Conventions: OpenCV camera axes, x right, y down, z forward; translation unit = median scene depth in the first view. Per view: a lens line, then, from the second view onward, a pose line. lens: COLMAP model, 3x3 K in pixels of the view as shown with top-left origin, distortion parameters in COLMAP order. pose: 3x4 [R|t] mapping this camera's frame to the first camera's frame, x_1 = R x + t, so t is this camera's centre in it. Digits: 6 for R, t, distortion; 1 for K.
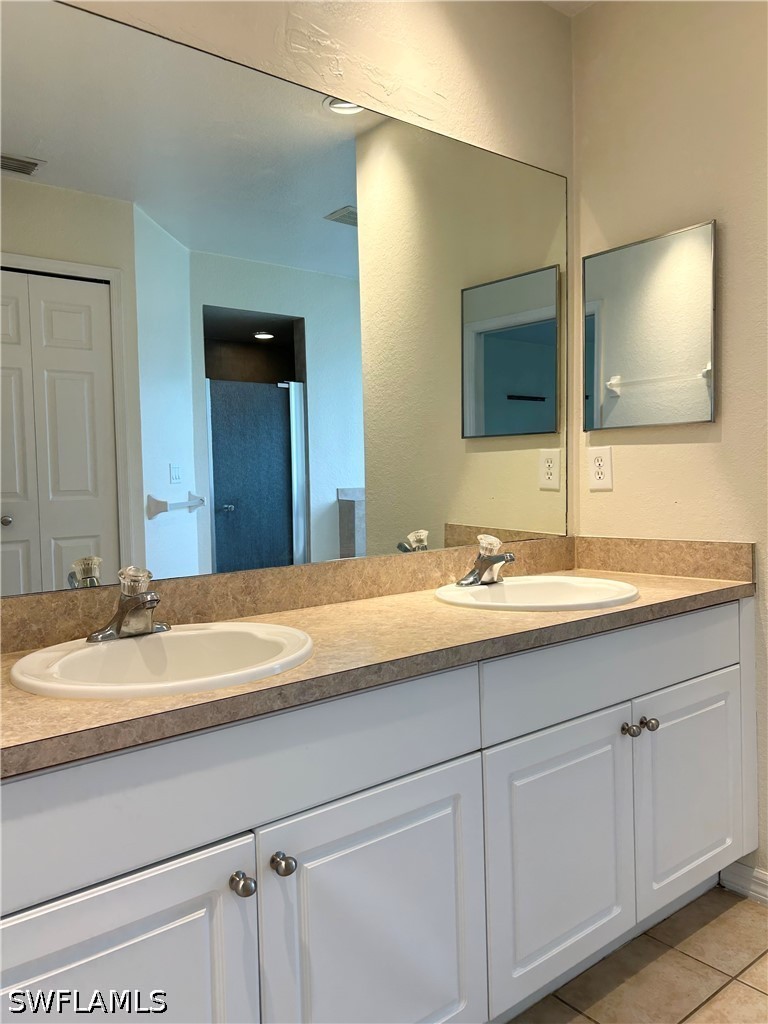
lens RADIAL K [[772.3, 0, 380.2], [0, 772.3, 517.7], [0, 0, 1]] dist [0.050037, -0.057483]
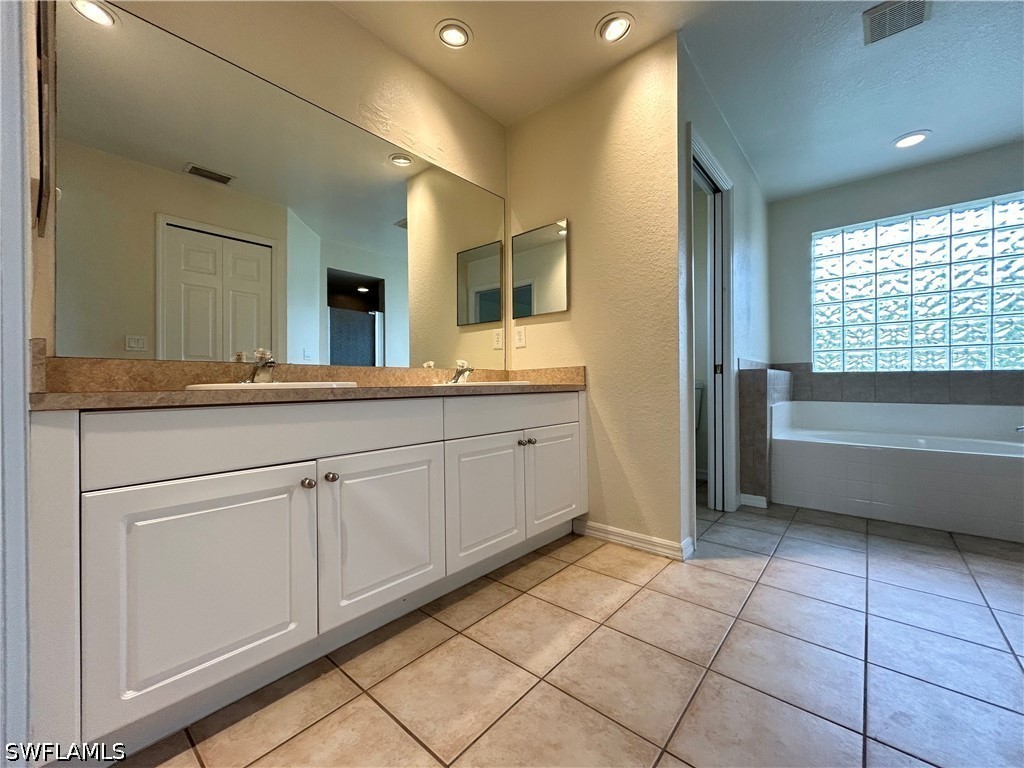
lens RADIAL K [[413.1, 0, 511.8], [0, 413.1, 382.7], [0, 0, 1]] dist [-0.003459, 0.002958]
pose [[0.983765, 0.015227, 0.178816, 0.067047], [-0.002889, 0.997608, -0.069058, 0.135586], [-0.179440, 0.067421, 0.981456, -0.067148]]
